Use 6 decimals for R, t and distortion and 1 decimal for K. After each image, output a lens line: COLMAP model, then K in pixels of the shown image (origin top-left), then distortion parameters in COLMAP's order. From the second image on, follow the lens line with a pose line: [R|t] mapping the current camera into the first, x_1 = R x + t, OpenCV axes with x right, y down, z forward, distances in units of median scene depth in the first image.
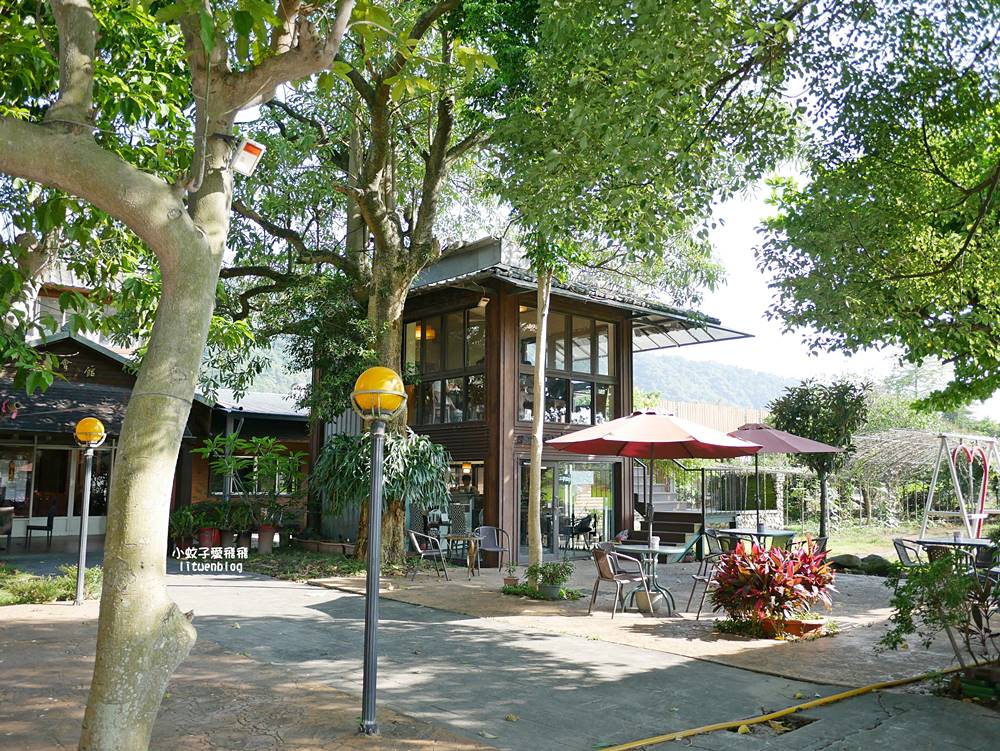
lens RADIAL K [[841.2, 0, 500.0], [0, 841.2, 375.5], [0, 0, 1]] dist [-0.035602, 0.007951]
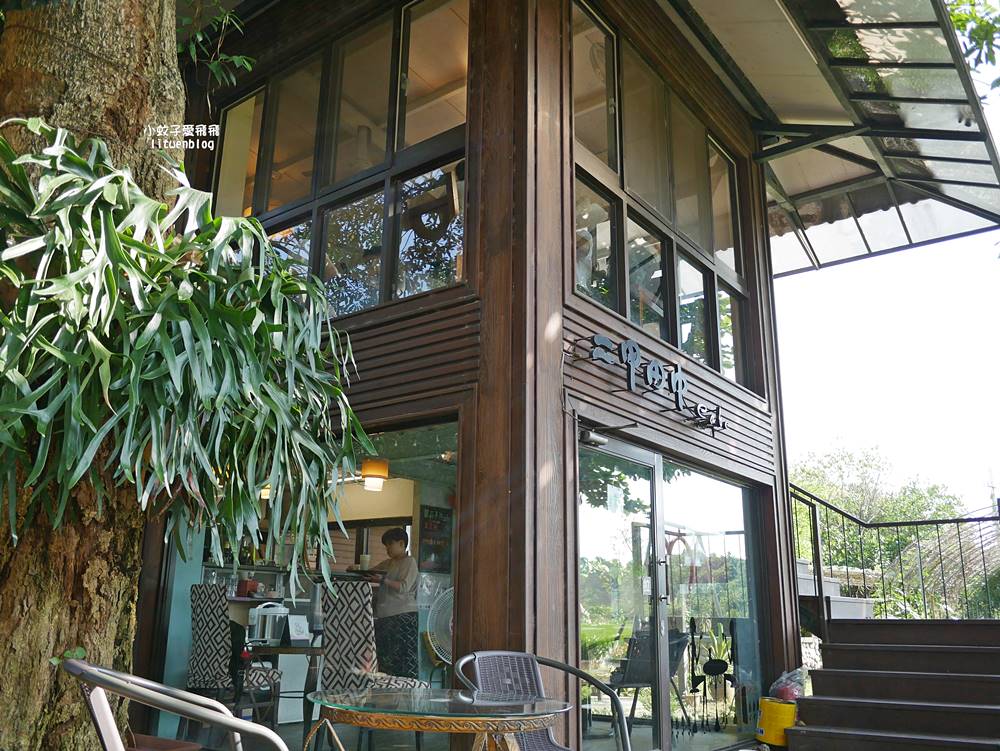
lens RADIAL K [[841.2, 0, 500.0], [0, 841.2, 375.5], [0, 0, 1]] dist [-0.035602, 0.007951]
pose [[0.983277, 0.059482, 0.172128, -0.051933], [-0.031443, 0.986412, -0.161254, 0.125190], [-0.179381, 0.153145, 0.971787, 0.672382]]
